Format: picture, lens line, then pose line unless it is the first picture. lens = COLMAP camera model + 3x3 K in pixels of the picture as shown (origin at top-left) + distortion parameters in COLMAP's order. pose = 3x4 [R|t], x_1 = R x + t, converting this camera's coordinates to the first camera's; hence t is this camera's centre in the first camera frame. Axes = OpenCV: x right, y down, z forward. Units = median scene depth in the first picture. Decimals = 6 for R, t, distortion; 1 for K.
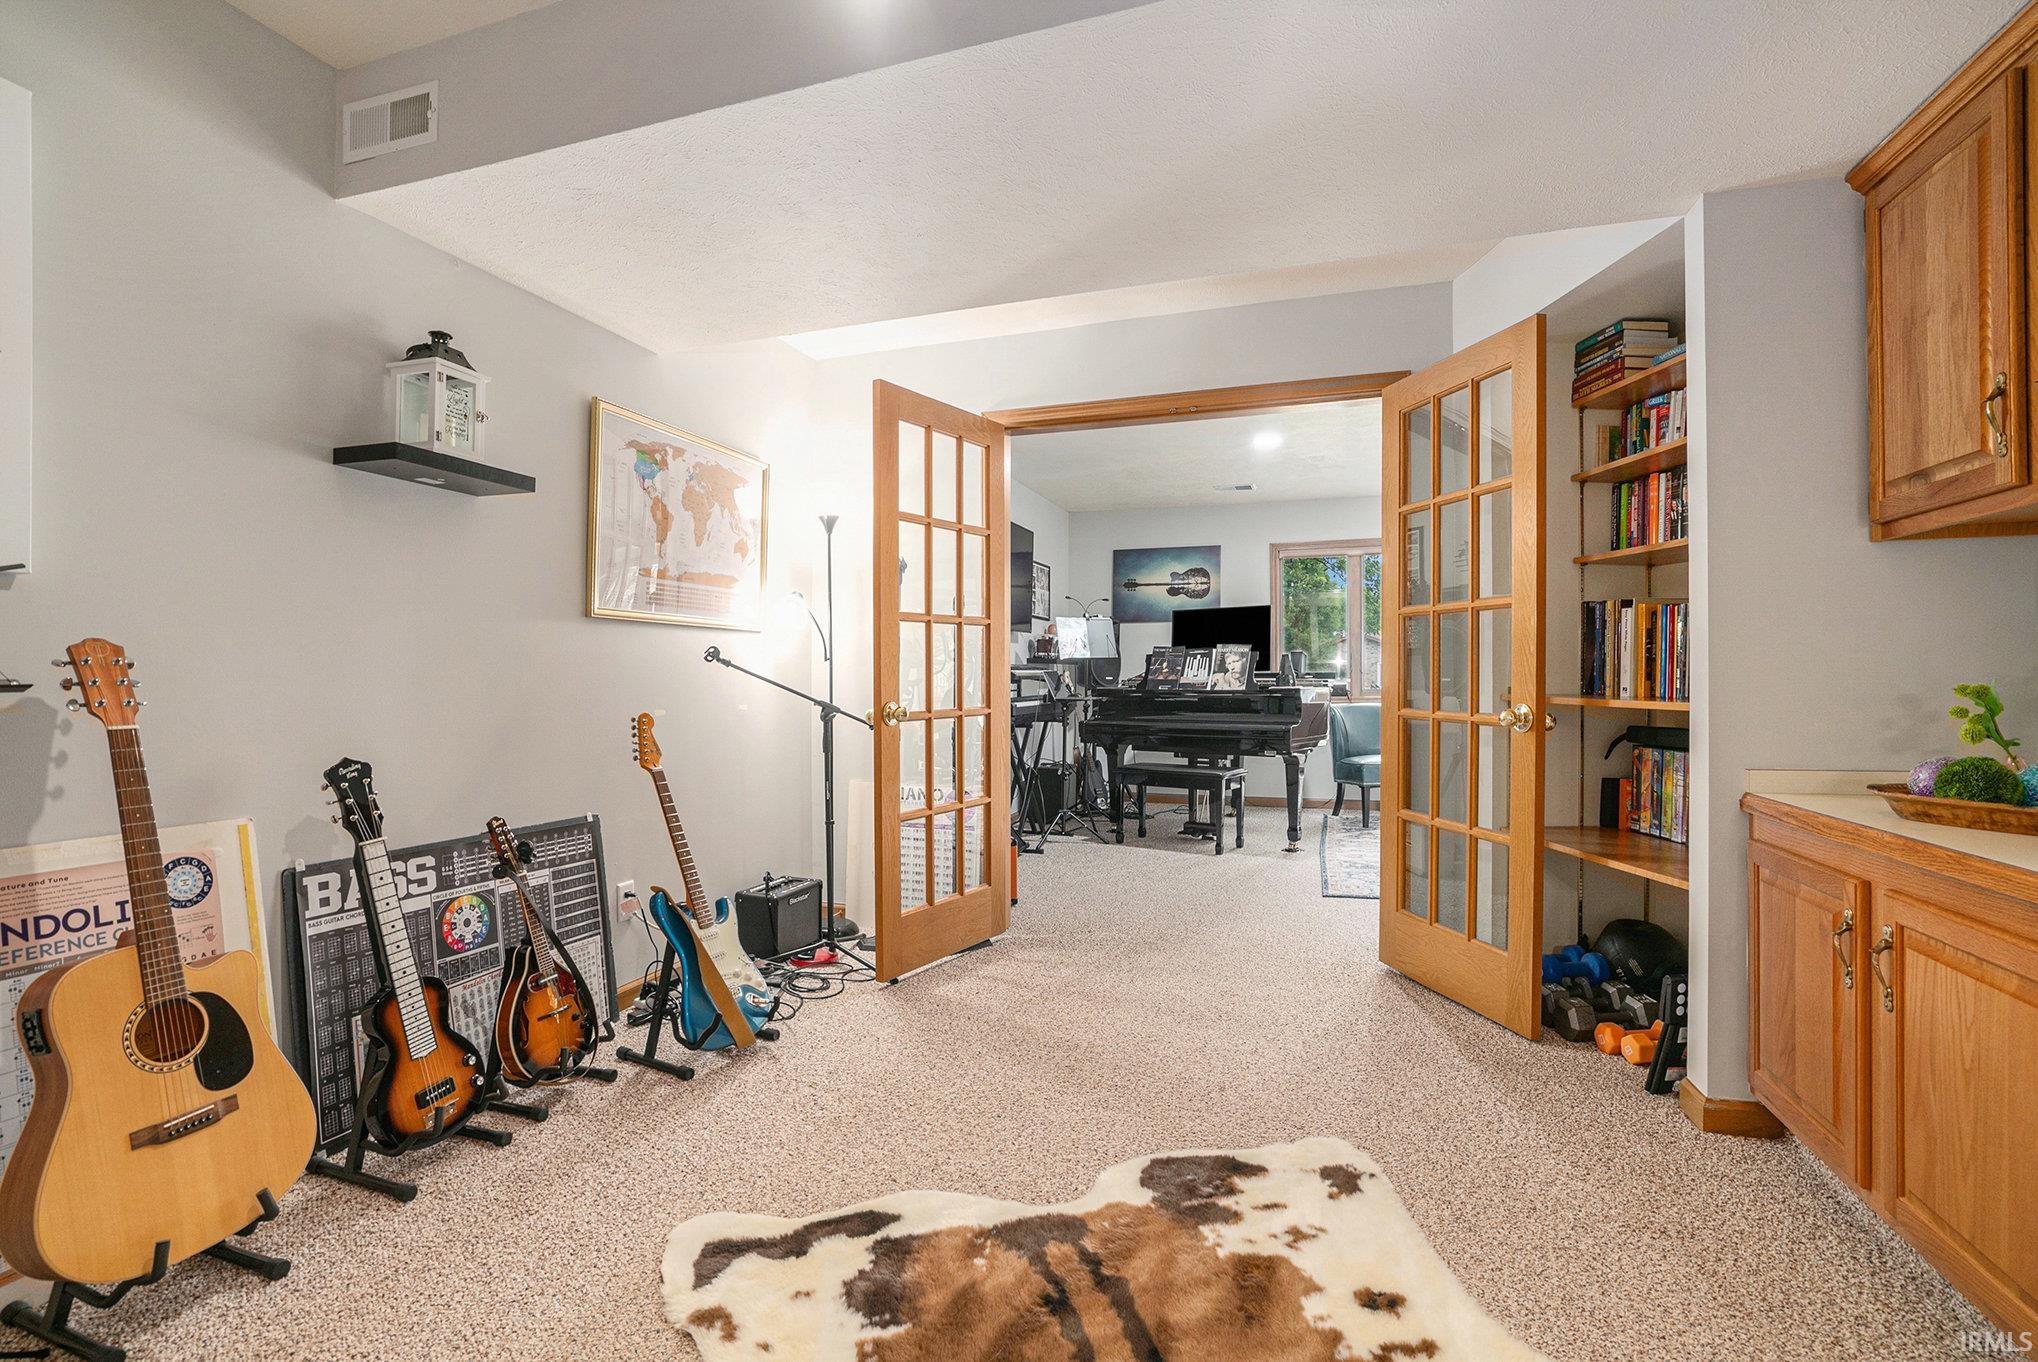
lens RADIAL K [[936.7, 0, 1018.1], [0, 936.7, 671.0], [0, 0, 1]] dist [-0.004325, -0.000386]
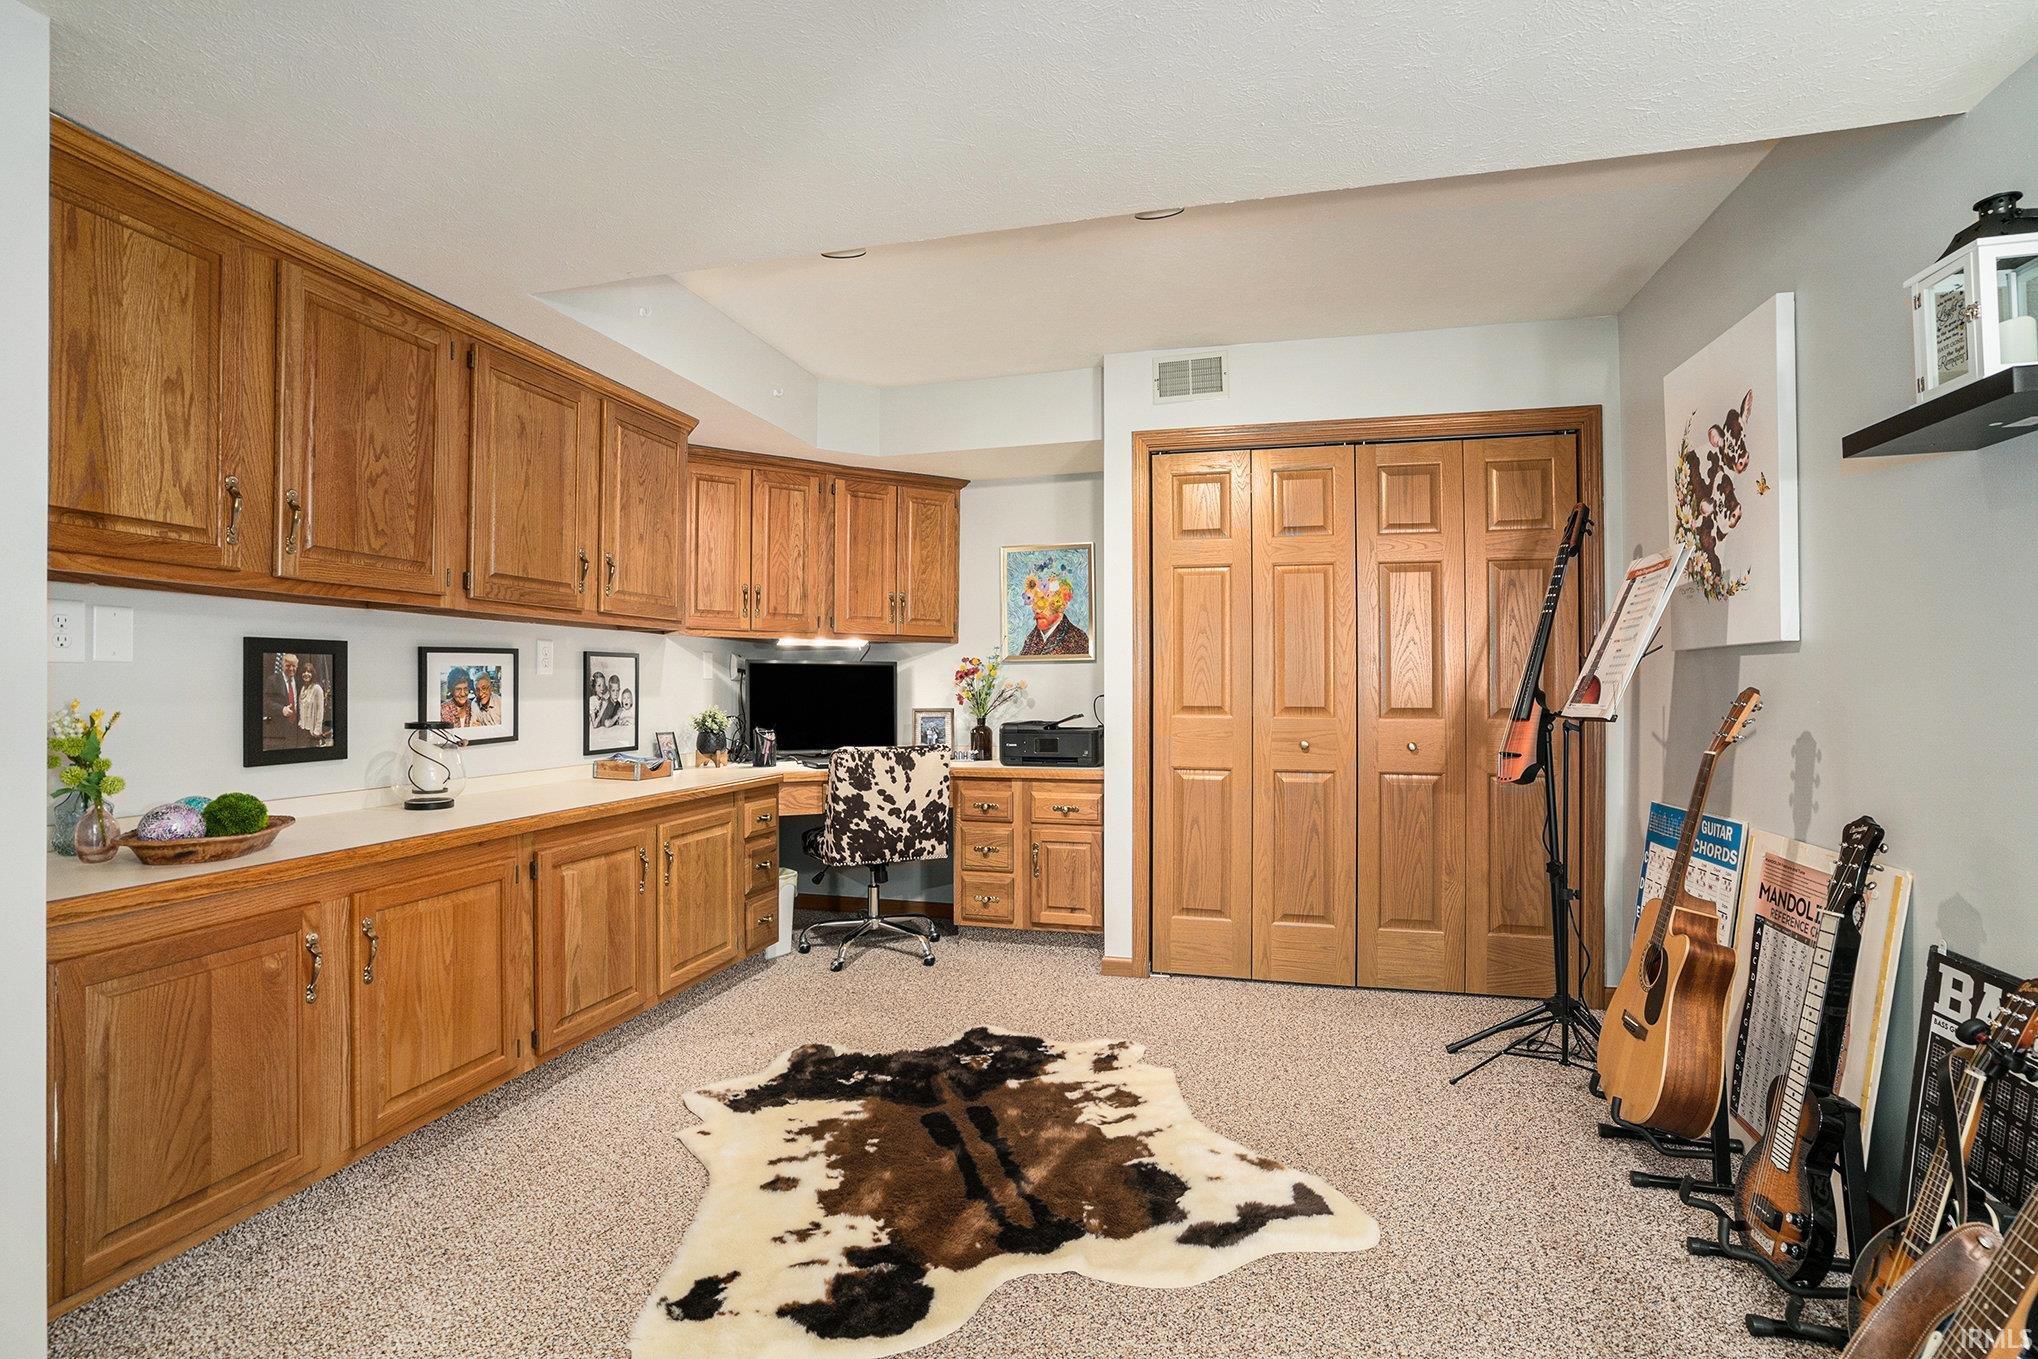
lens RADIAL K [[936.7, 0, 1020.3], [0, 936.7, 683.6], [0, 0, 1]] dist [-0.004325, -0.000386]
pose [[-0.998068, 0.004981, -0.061929, 0.111249], [0.005296, 0.999974, -0.004935, -0.029451], [0.061903, -0.005253, -0.998068, 2.098827]]
